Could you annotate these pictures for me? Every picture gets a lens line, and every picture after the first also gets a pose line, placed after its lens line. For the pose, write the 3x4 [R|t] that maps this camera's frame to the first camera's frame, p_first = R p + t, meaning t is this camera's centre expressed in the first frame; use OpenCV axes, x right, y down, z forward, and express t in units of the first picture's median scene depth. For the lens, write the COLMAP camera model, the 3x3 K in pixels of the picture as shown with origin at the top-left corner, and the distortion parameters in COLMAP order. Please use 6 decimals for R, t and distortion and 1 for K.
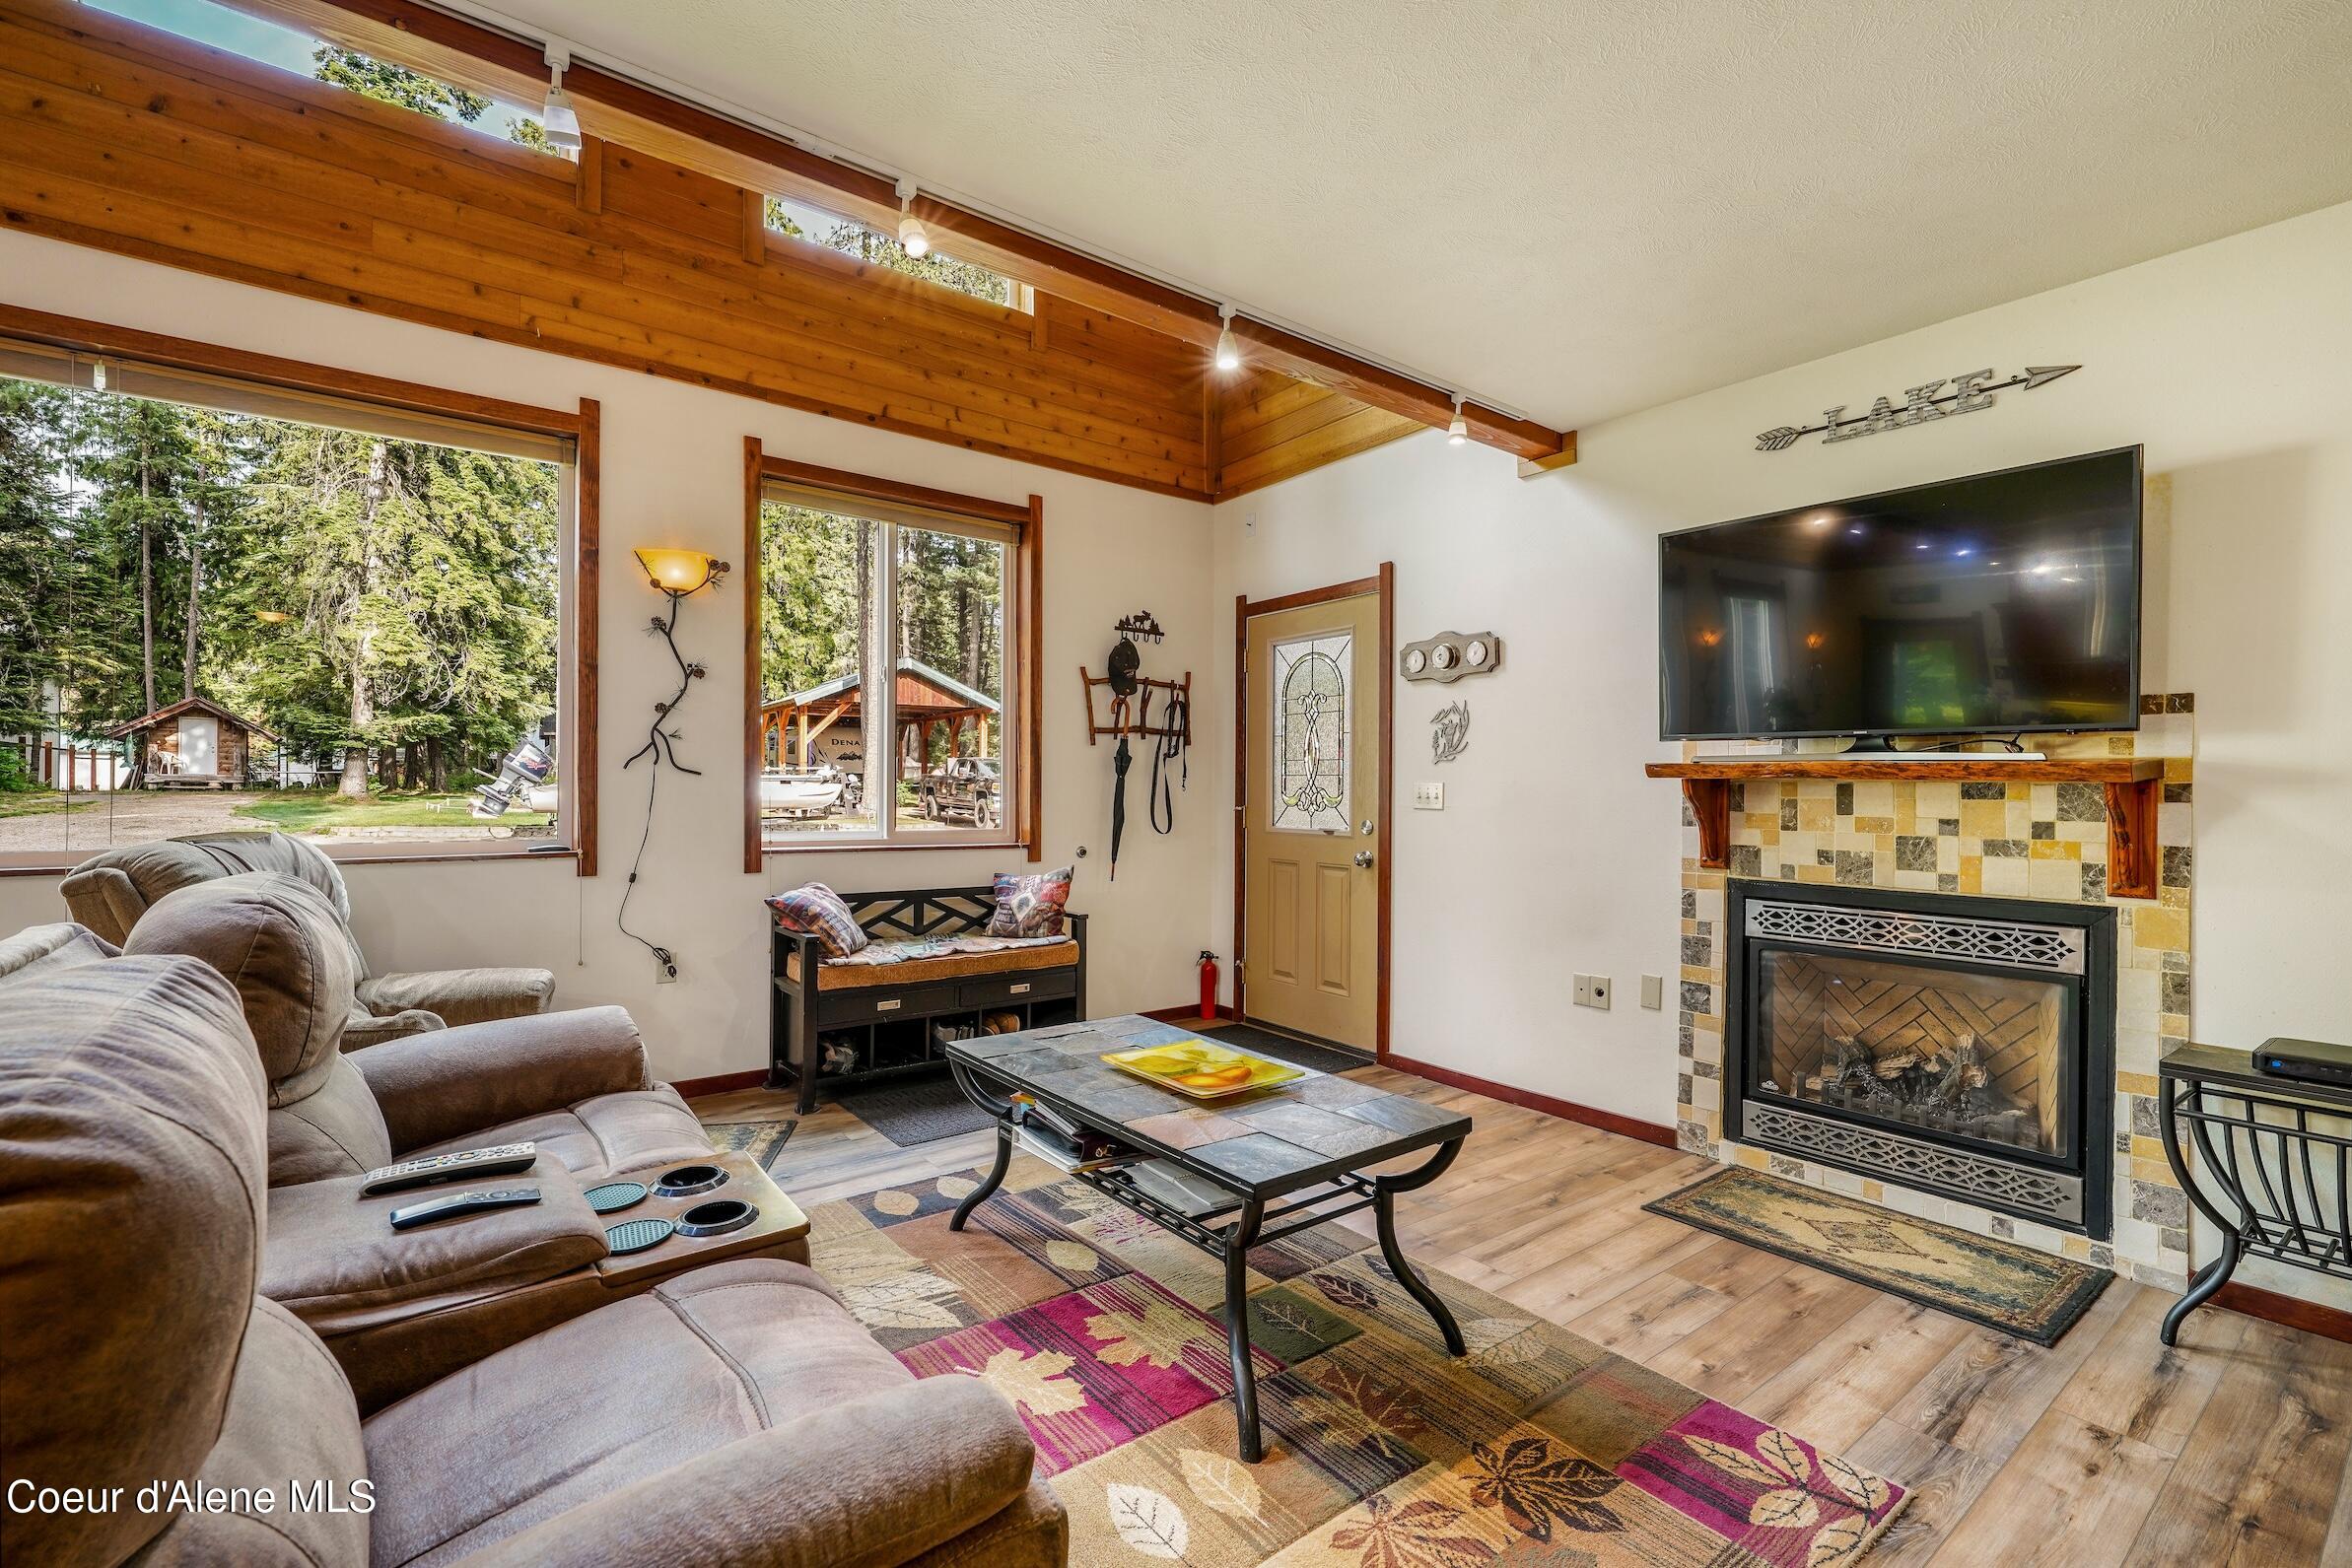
lens RADIAL K [[1046.6, 0, 1181.2], [0, 1046.6, 789.9], [0, 0, 1]] dist [0.000195, 0.000101]
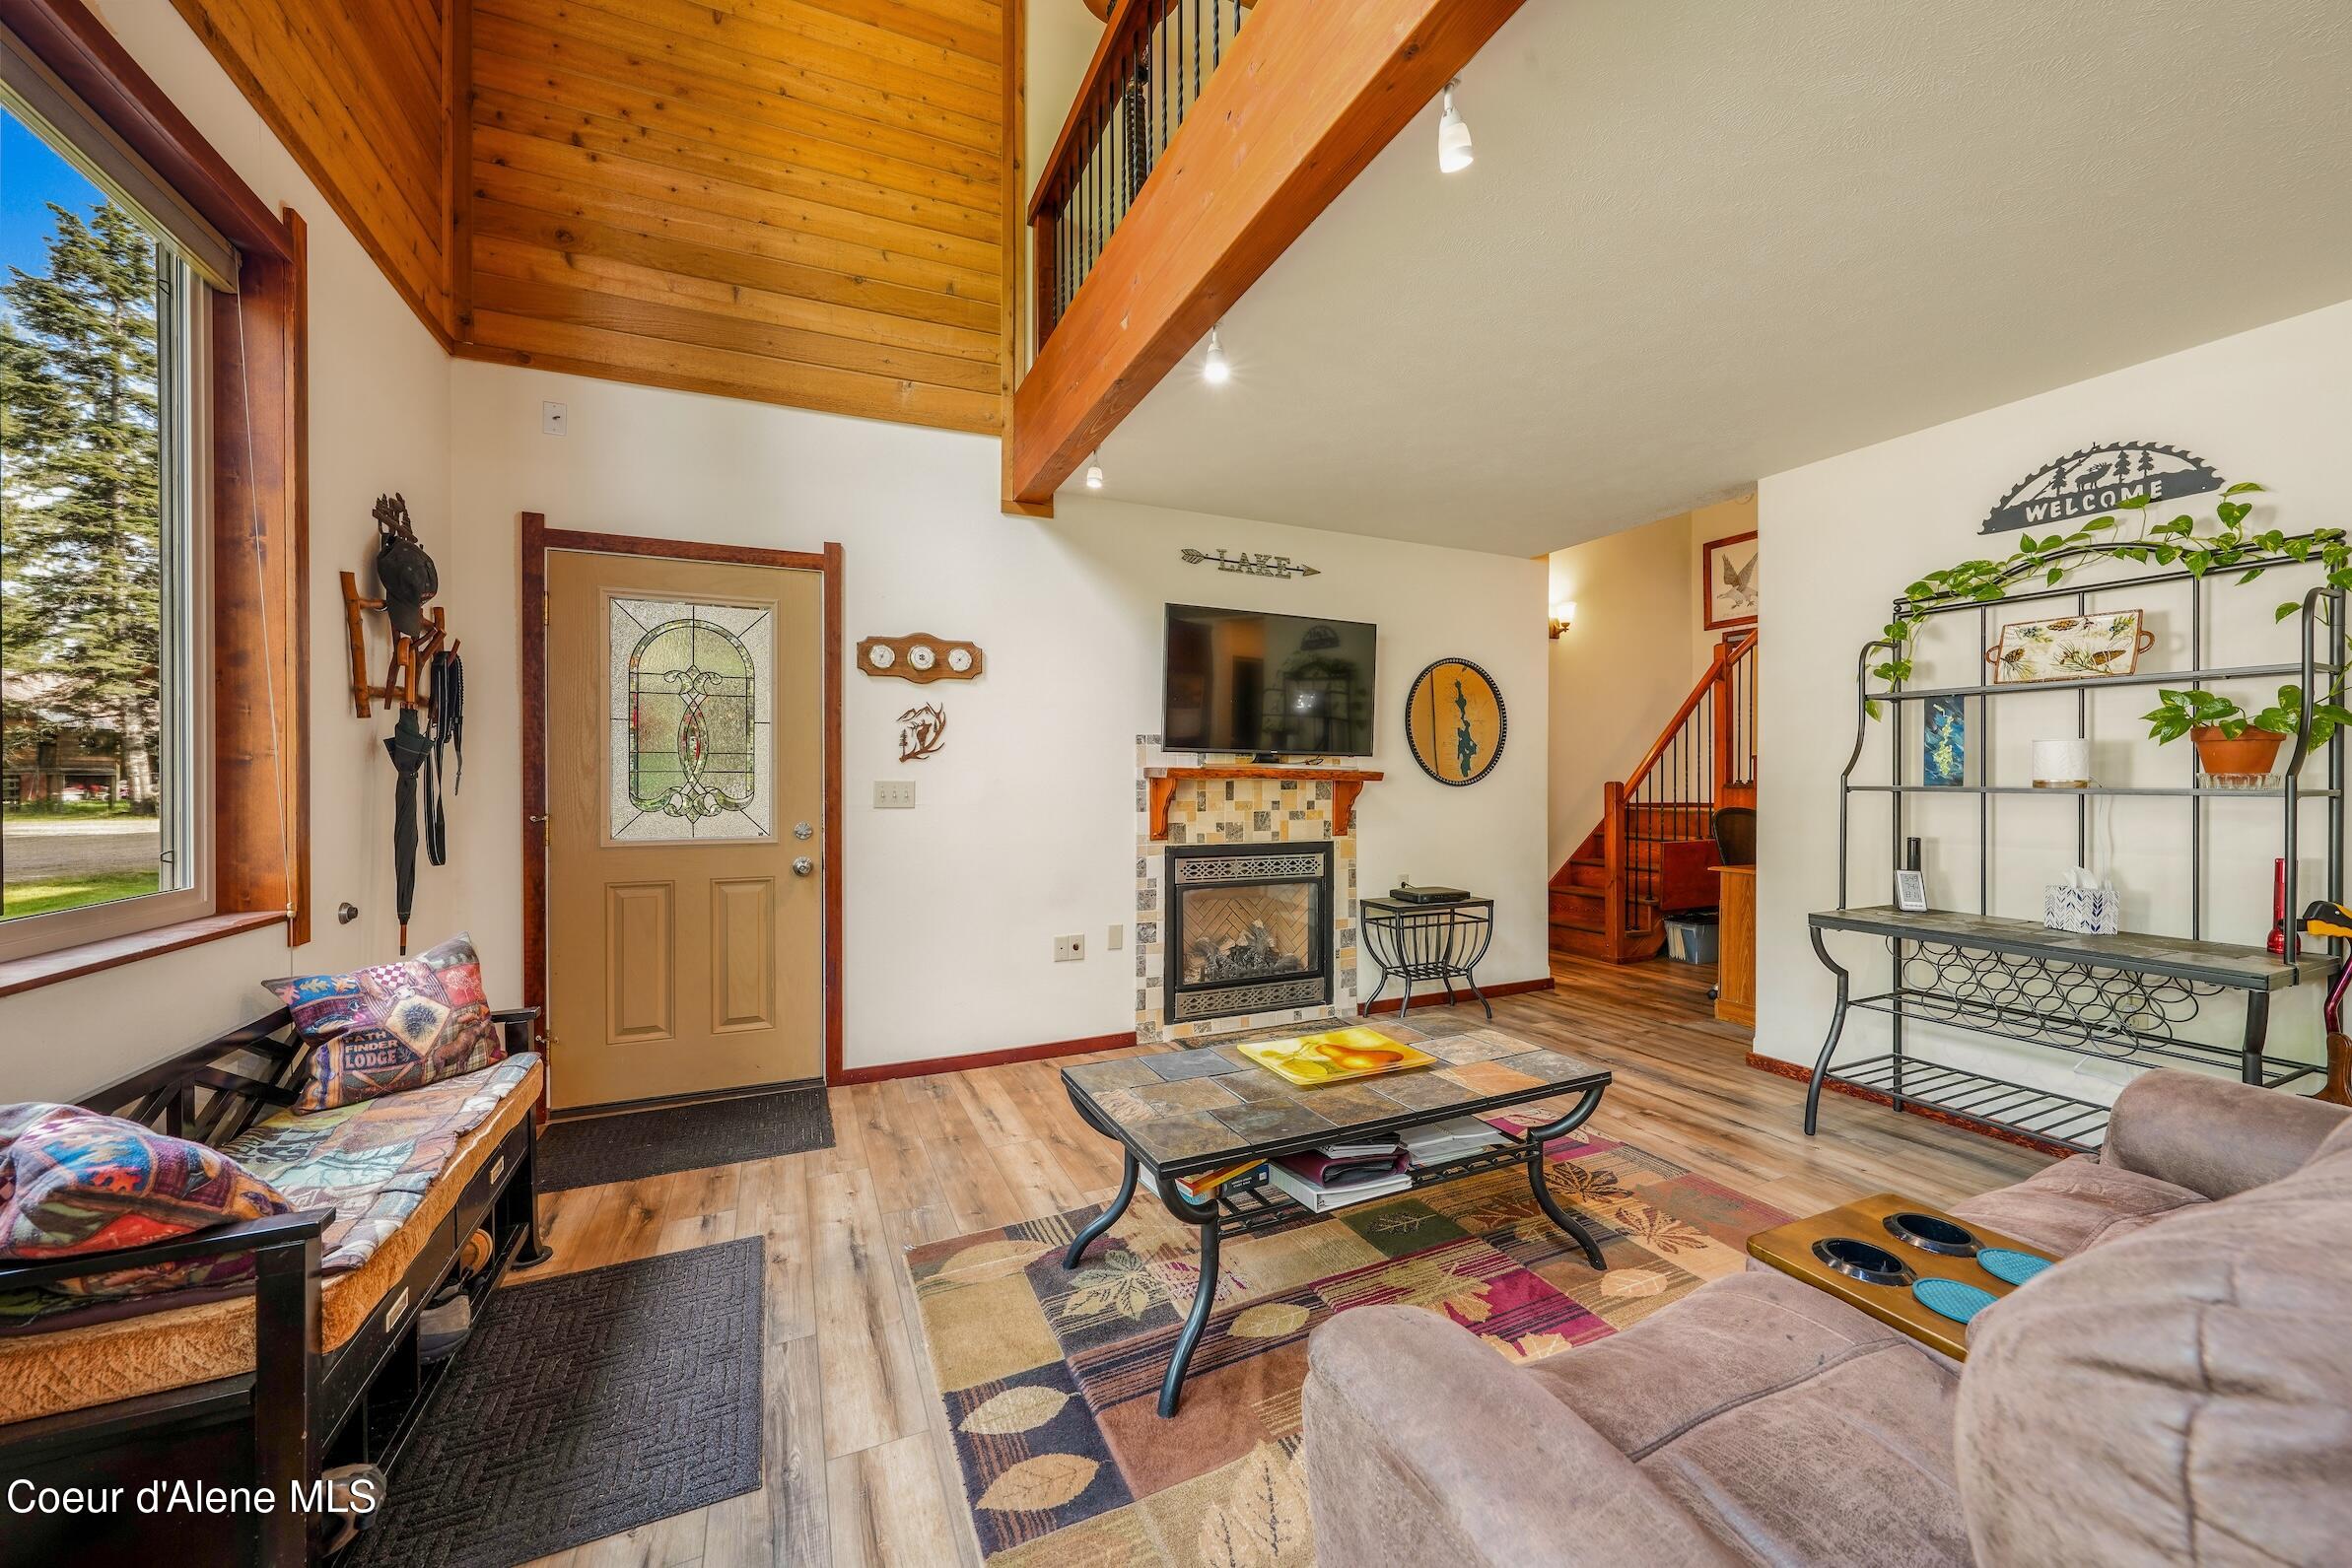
lens RADIAL K [[878.0, 0, 1182.8], [0, 878.0, 778.5], [0, 0, 1]] dist [-0.003439, -0.000058]
pose [[0.213167, -0.009129, 0.976973, -0.712112], [0.002117, 0.999958, 0.008882, -0.022437], [-0.977013, 0.000175, 0.213177, 0.762885]]
